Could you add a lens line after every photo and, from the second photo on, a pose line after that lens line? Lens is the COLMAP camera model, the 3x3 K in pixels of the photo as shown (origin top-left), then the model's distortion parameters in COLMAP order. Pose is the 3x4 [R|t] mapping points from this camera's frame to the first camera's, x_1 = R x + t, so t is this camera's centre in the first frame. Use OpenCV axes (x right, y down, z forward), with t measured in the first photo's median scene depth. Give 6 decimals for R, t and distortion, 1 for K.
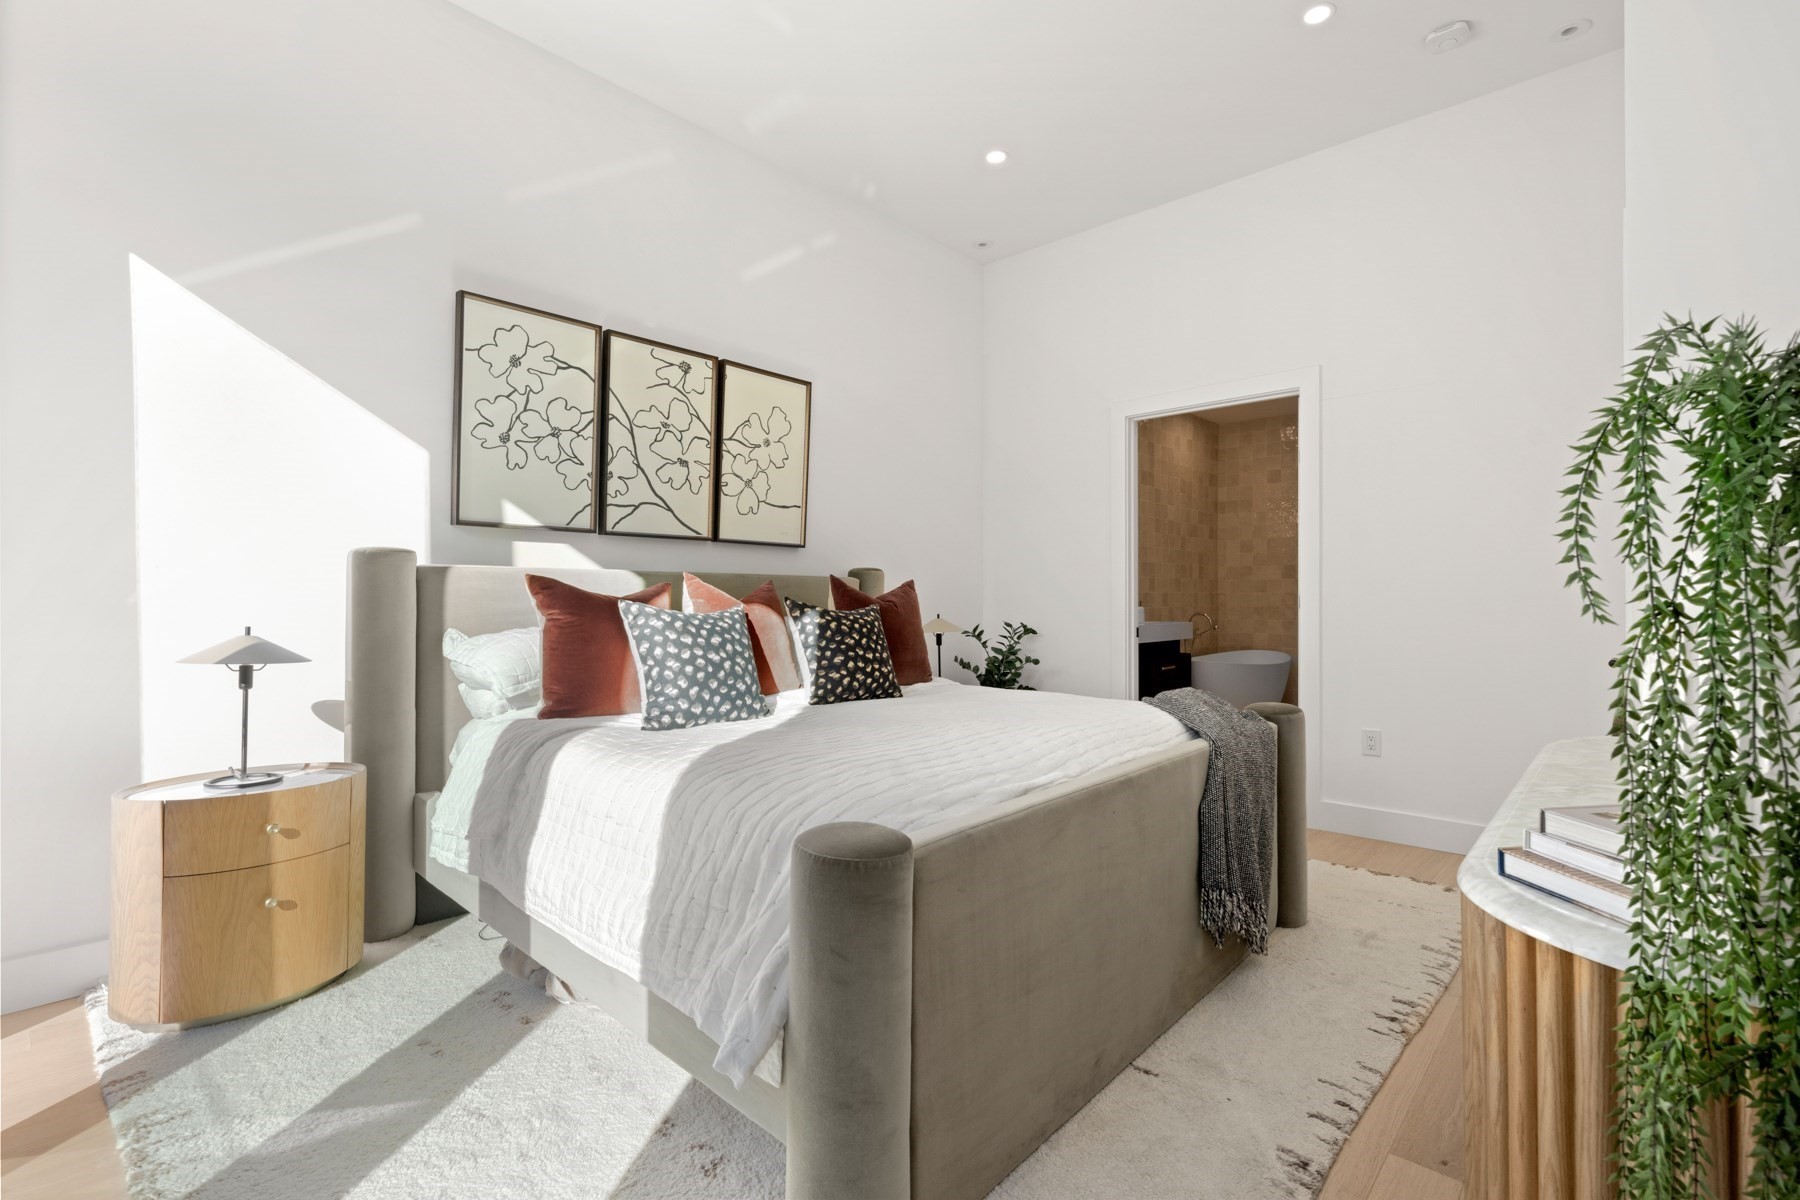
lens RADIAL K [[813.3, 0, 900.9], [0, 813.3, 595.7], [0, 0, 1]] dist [-0.001626, -0.000253]
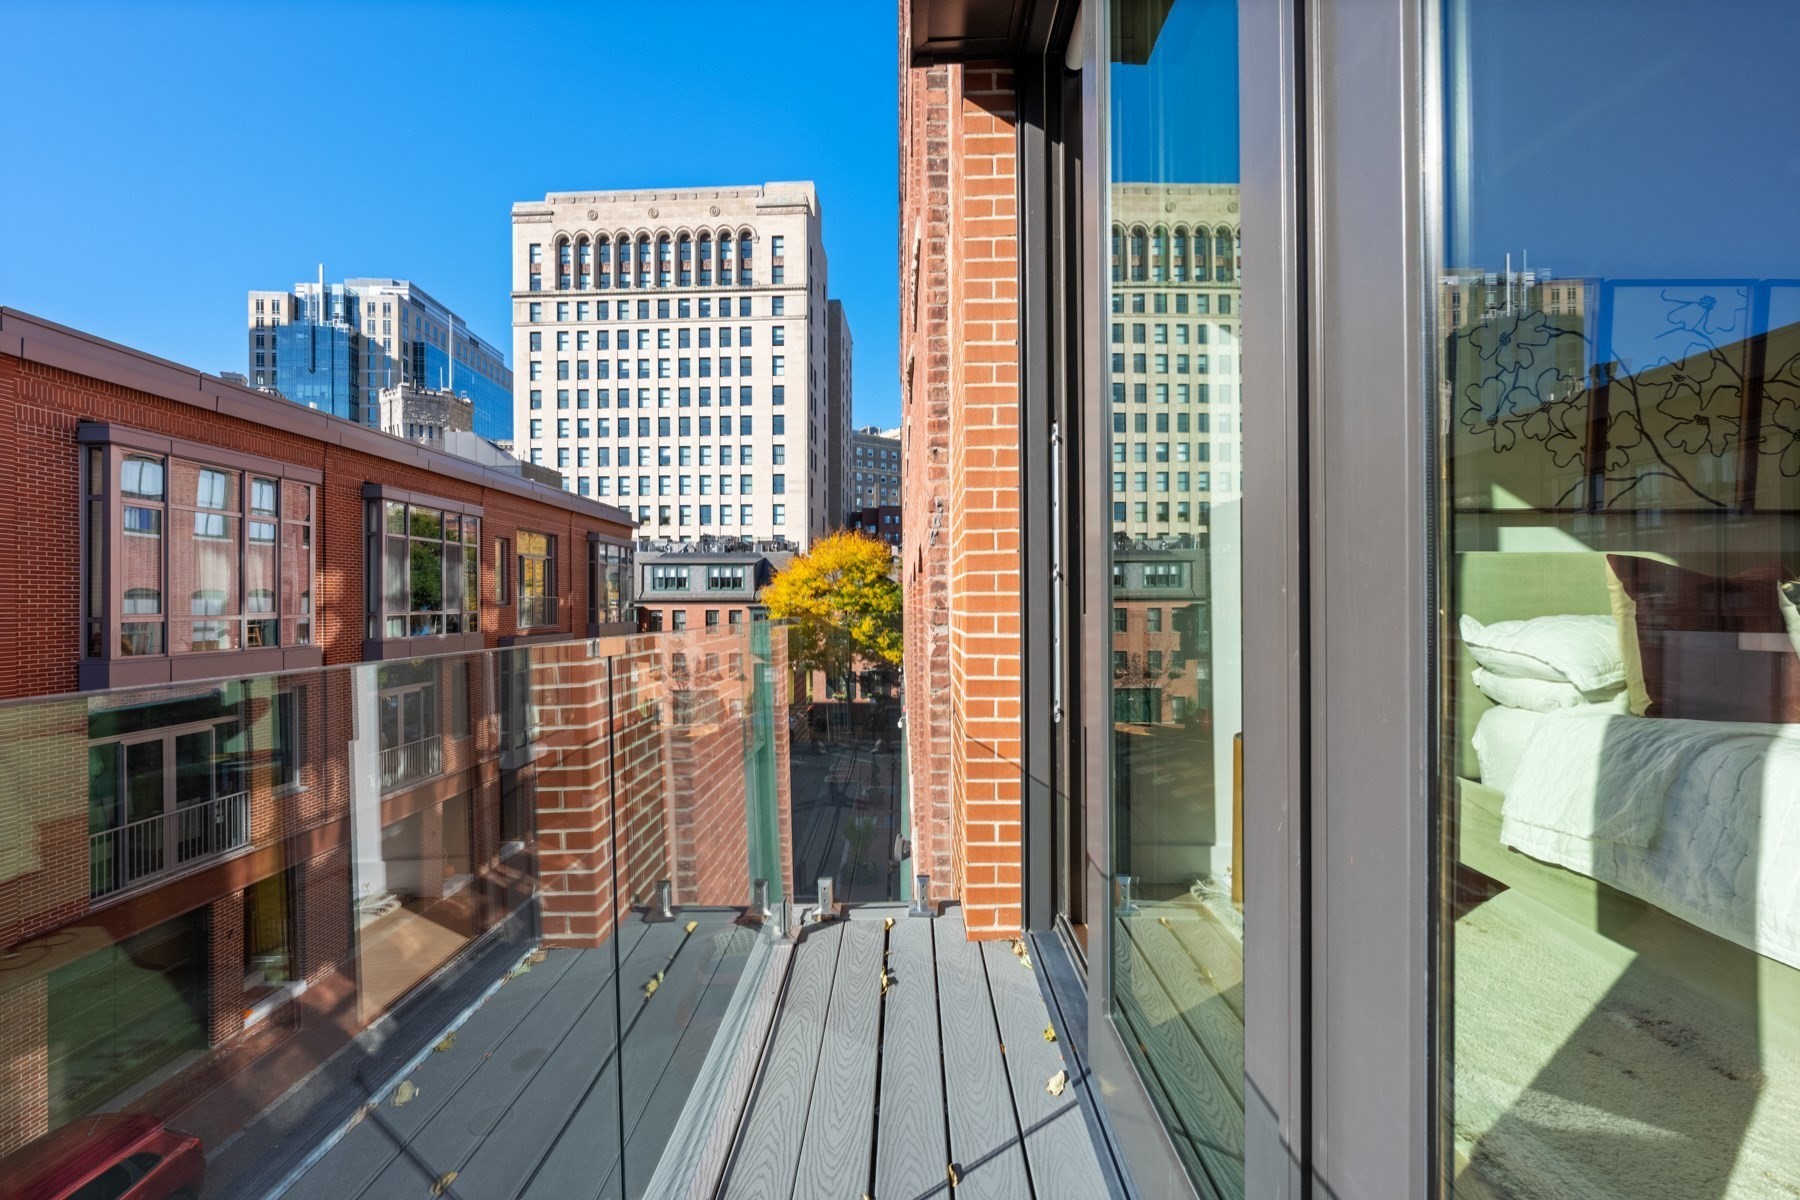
lens RADIAL K [[703.4, 0, 900.5], [0, 703.4, 598.6], [0, 0, 1]] dist [0.000540, 0.000038]
pose [[0.674618, -0.000974, -0.738166, -0.331229], [0.002706, 0.999996, 0.001154, 0.015312], [0.738162, -0.002776, 0.674618, -0.087485]]
